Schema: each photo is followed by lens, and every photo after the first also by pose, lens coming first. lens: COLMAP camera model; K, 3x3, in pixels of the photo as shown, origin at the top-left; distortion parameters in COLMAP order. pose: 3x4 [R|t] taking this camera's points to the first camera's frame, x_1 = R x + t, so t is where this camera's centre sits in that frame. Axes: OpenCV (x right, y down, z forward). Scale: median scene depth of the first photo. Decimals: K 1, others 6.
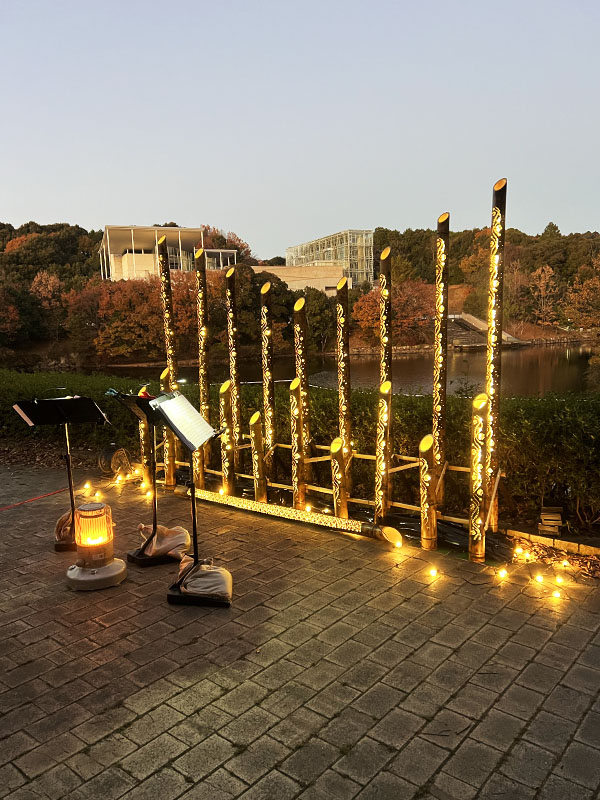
lens RADIAL K [[620.0, 0, 300.0], [0, 620.0, 400.0], [0, 0, 1]] dist [0.055883, -0.059754]
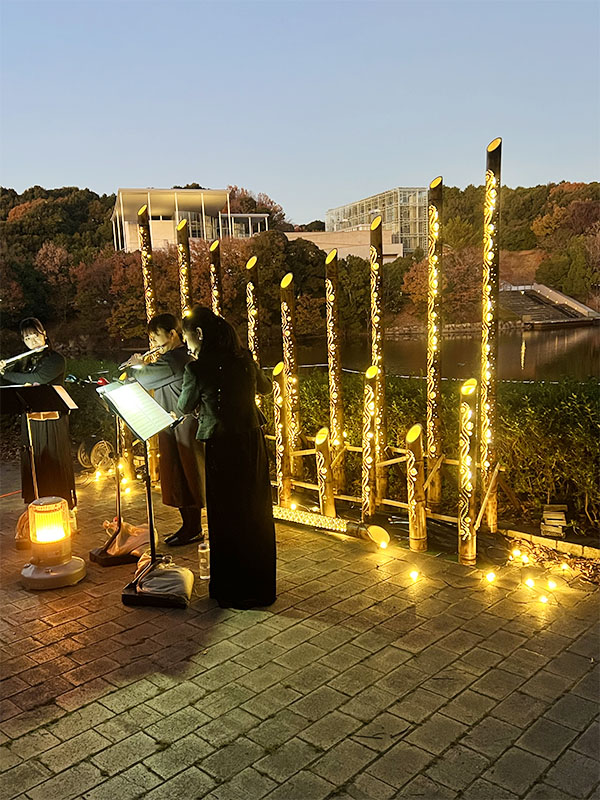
lens RADIAL K [[718.1, 0, 300.0], [0, 718.1, 400.0], [0, 0, 1]] dist [0.071999, -0.095550]
pose [[0.998276, -0.002895, -0.058630, 0.105462], [0.003899, 0.999848, 0.017017, 0.002088], [0.058572, -0.017217, 0.998135, -0.056650]]
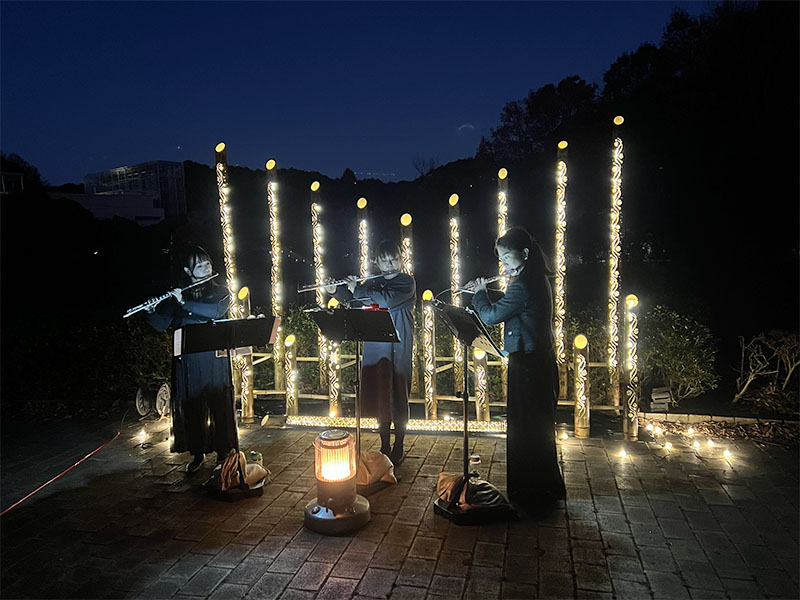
lens RADIAL K [[590.6, 0, 400.0], [0, 590.6, 300.0], [0, 0, 1]] dist [0.056907, -0.055284]
pose [[0.895848, -0.035782, 0.442917, -0.587580], [0.056593, 0.997823, -0.033855, 0.012992], [-0.440742, 0.055395, 0.895923, 0.191043]]
